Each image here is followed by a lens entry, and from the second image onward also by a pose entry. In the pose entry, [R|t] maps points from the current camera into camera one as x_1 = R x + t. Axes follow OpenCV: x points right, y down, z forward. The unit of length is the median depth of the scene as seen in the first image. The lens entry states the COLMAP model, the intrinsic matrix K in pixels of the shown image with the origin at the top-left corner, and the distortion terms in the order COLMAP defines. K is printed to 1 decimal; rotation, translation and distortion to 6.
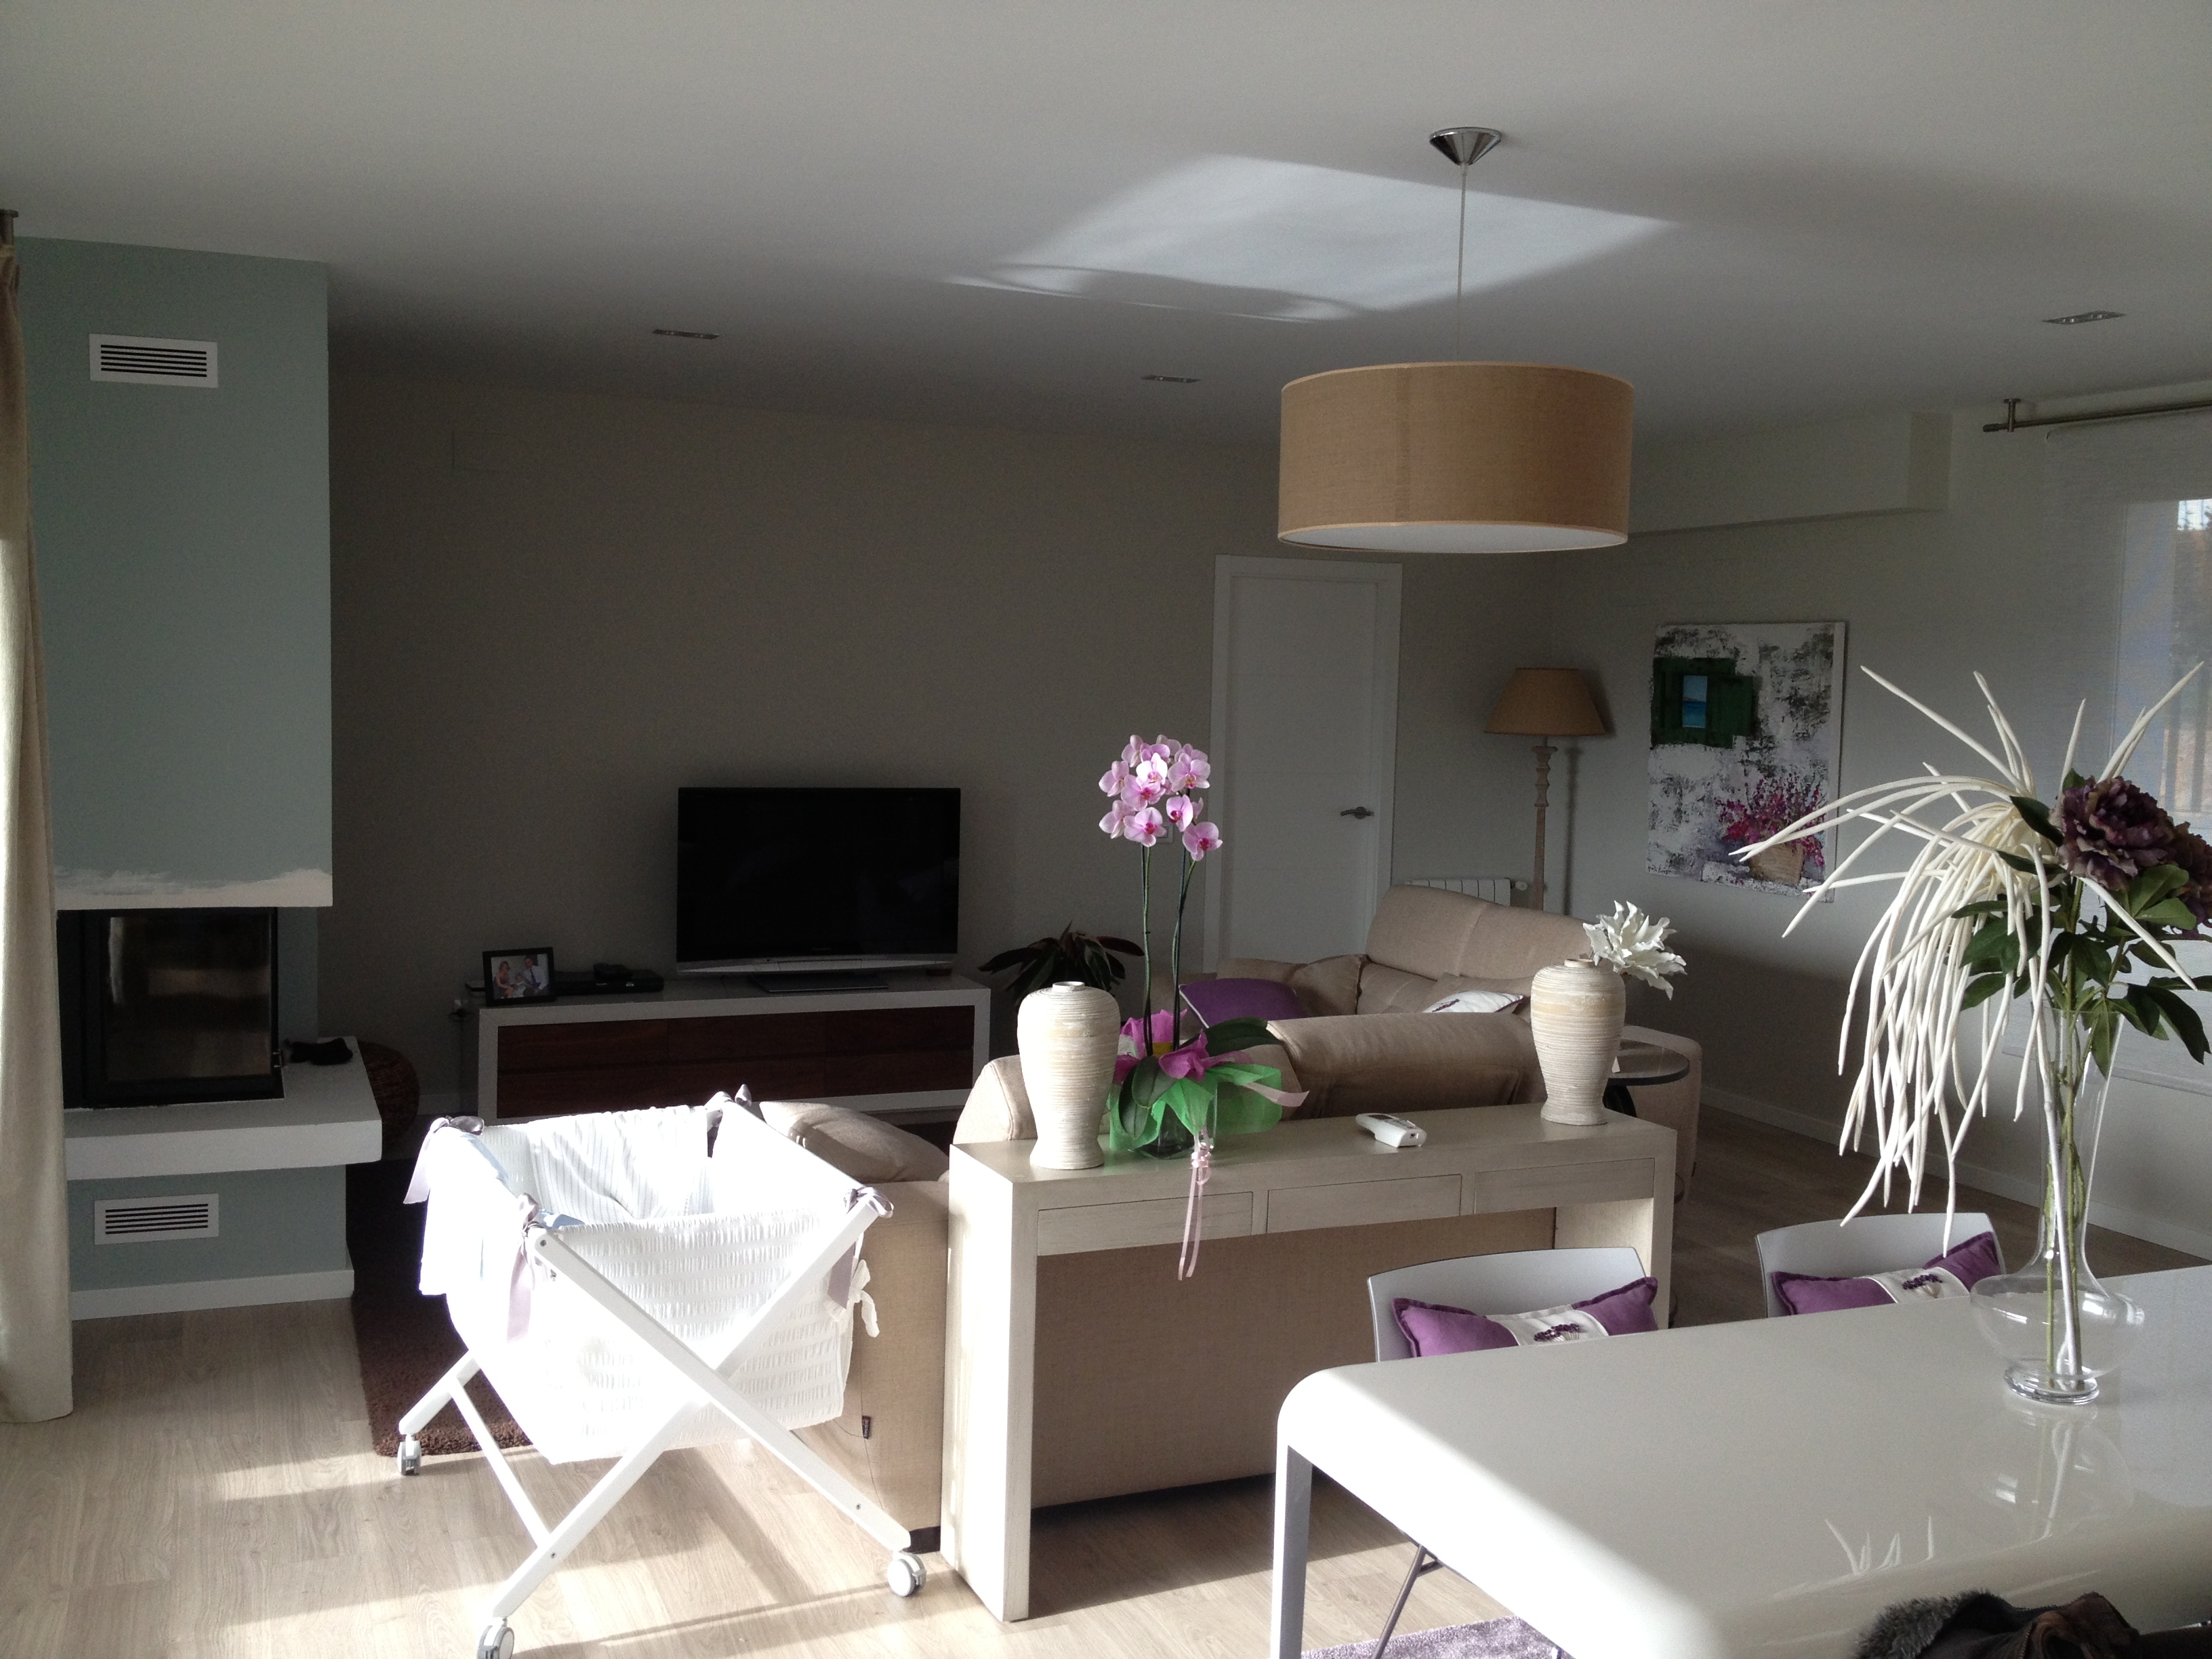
lens RADIAL K [[2177.1, 0, 1104.3], [0, 2177.1, 830.0], [0, 0, 1]] dist [0.080833, 0.000000]
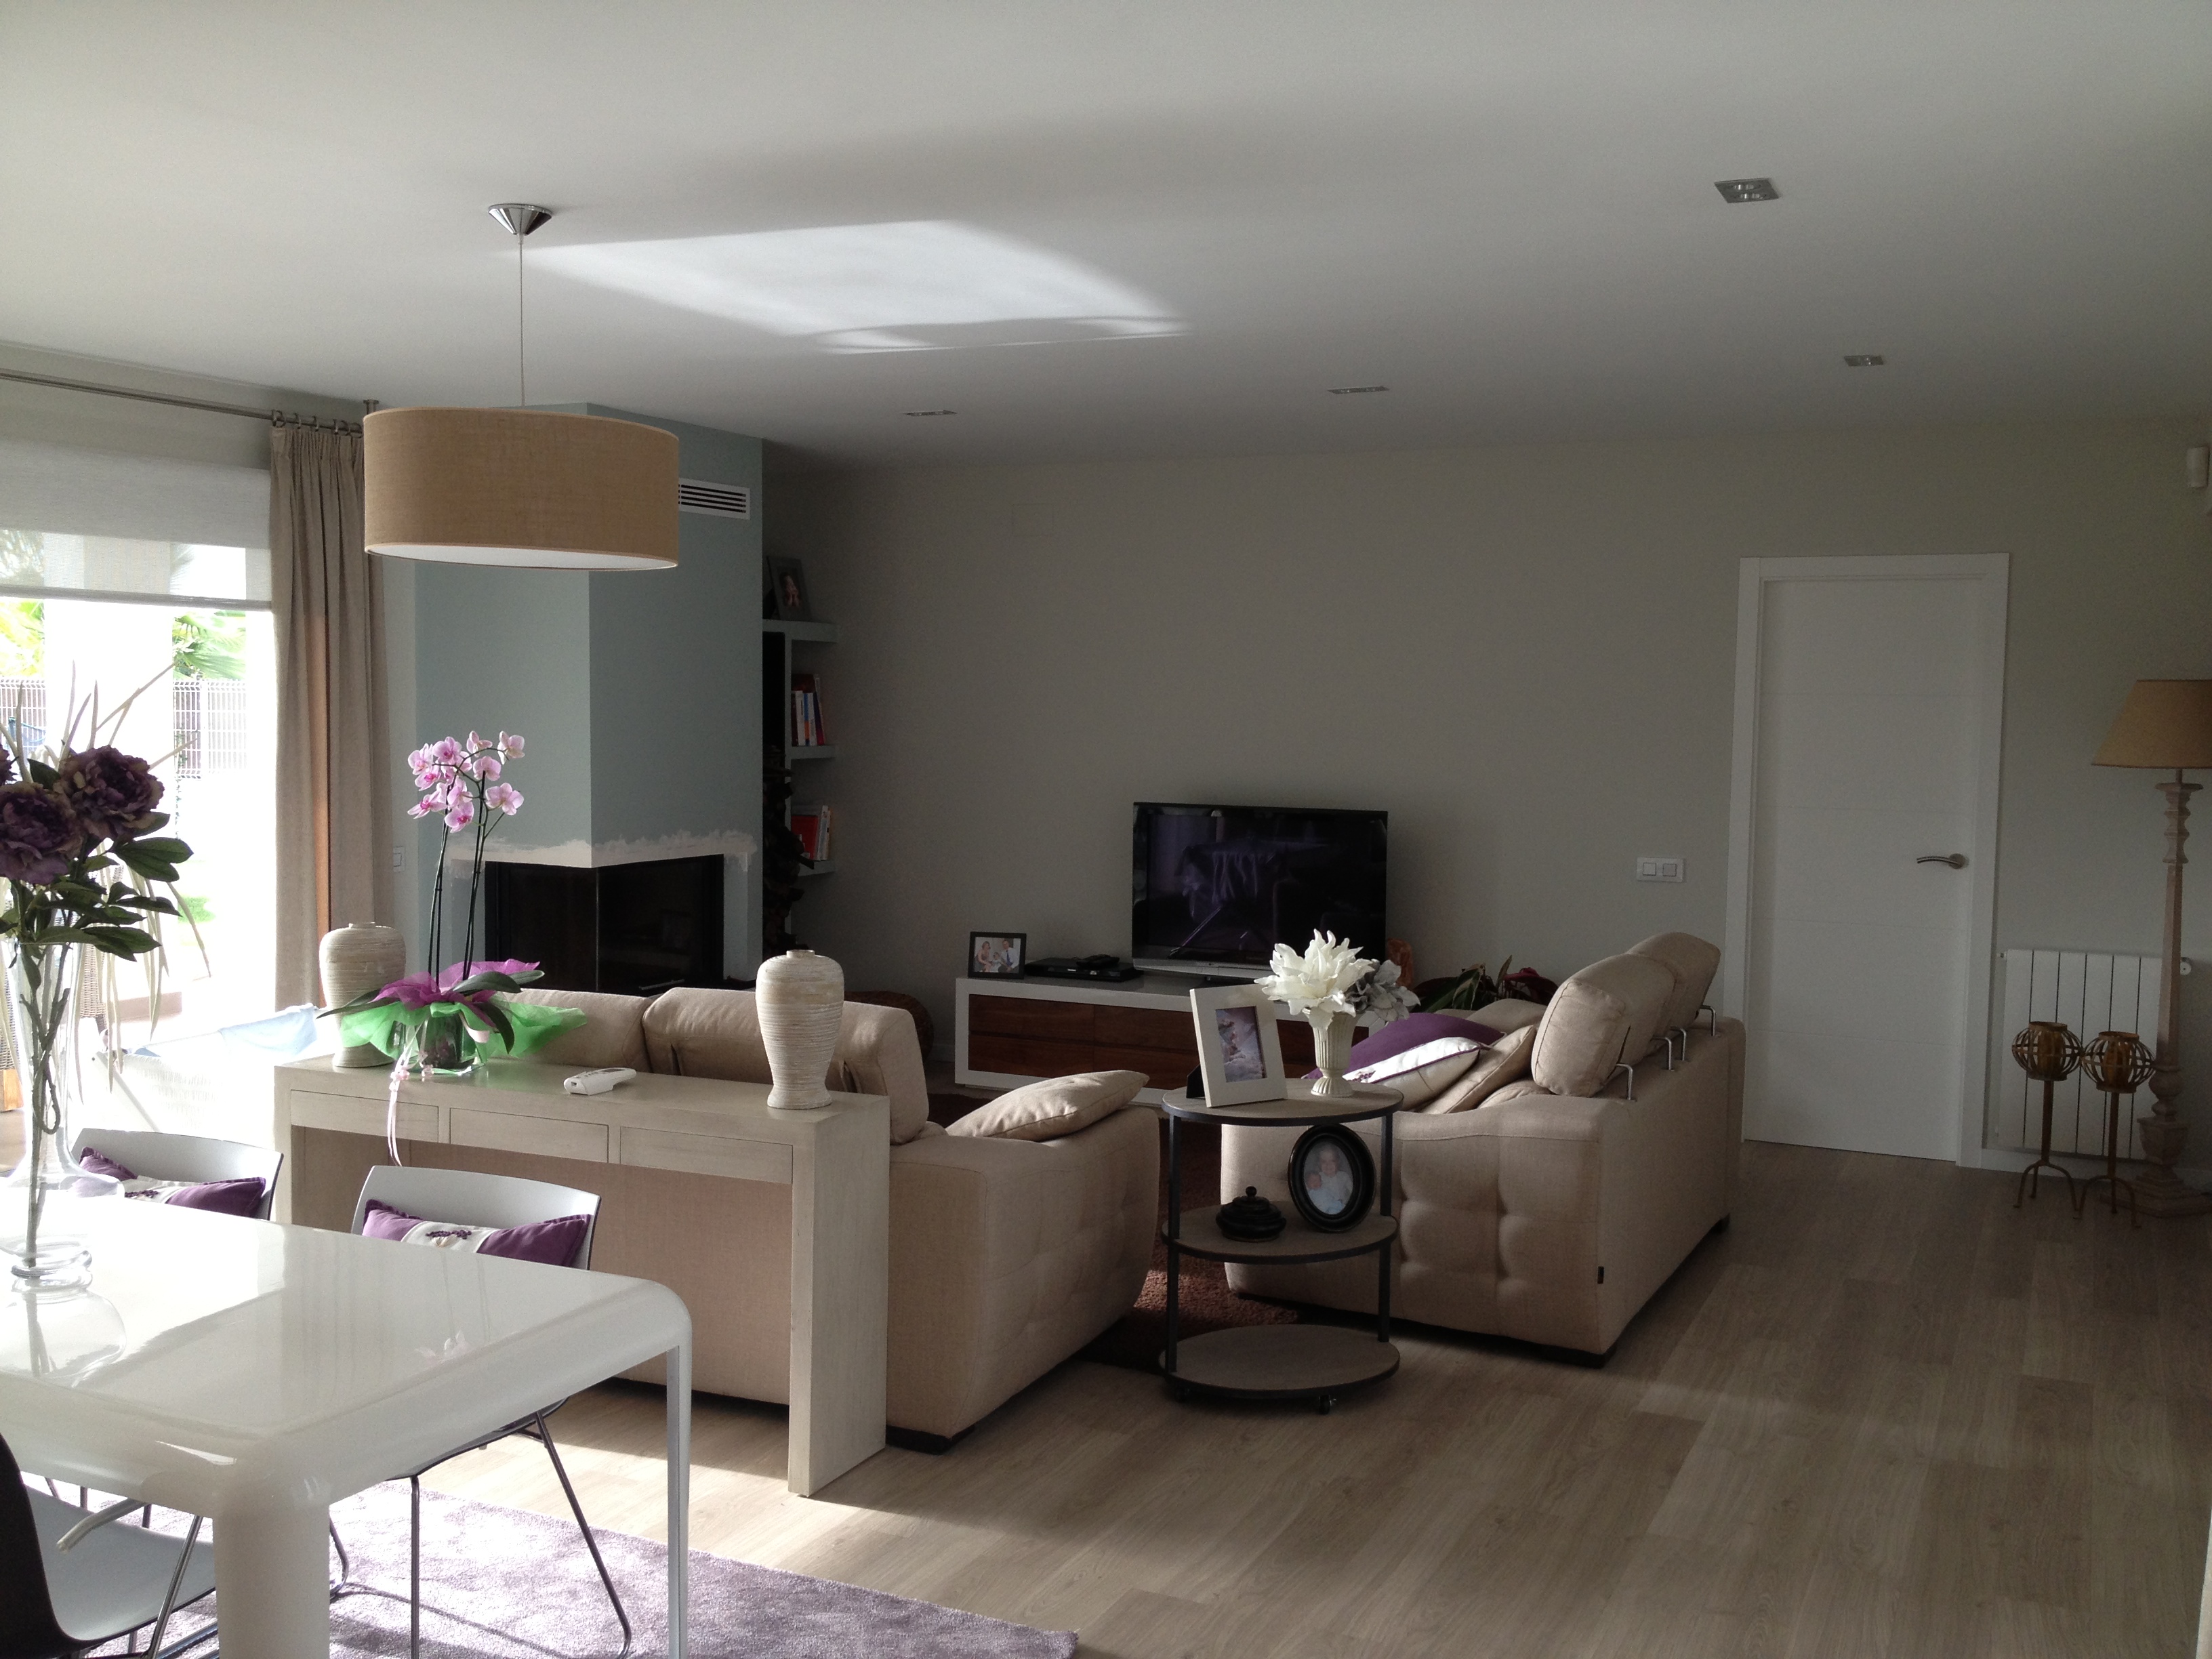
lens RADIAL K [[2177.1, 0, 1102.5], [0, 2177.1, 828.4], [0, 0, 1]] dist [0.080833, 0.000000]
pose [[0.628759, 0.028826, -0.777066, 0.693726], [-0.050316, 0.998727, -0.003664, -0.001272], [0.775971, 0.041402, 0.629409, 0.287740]]
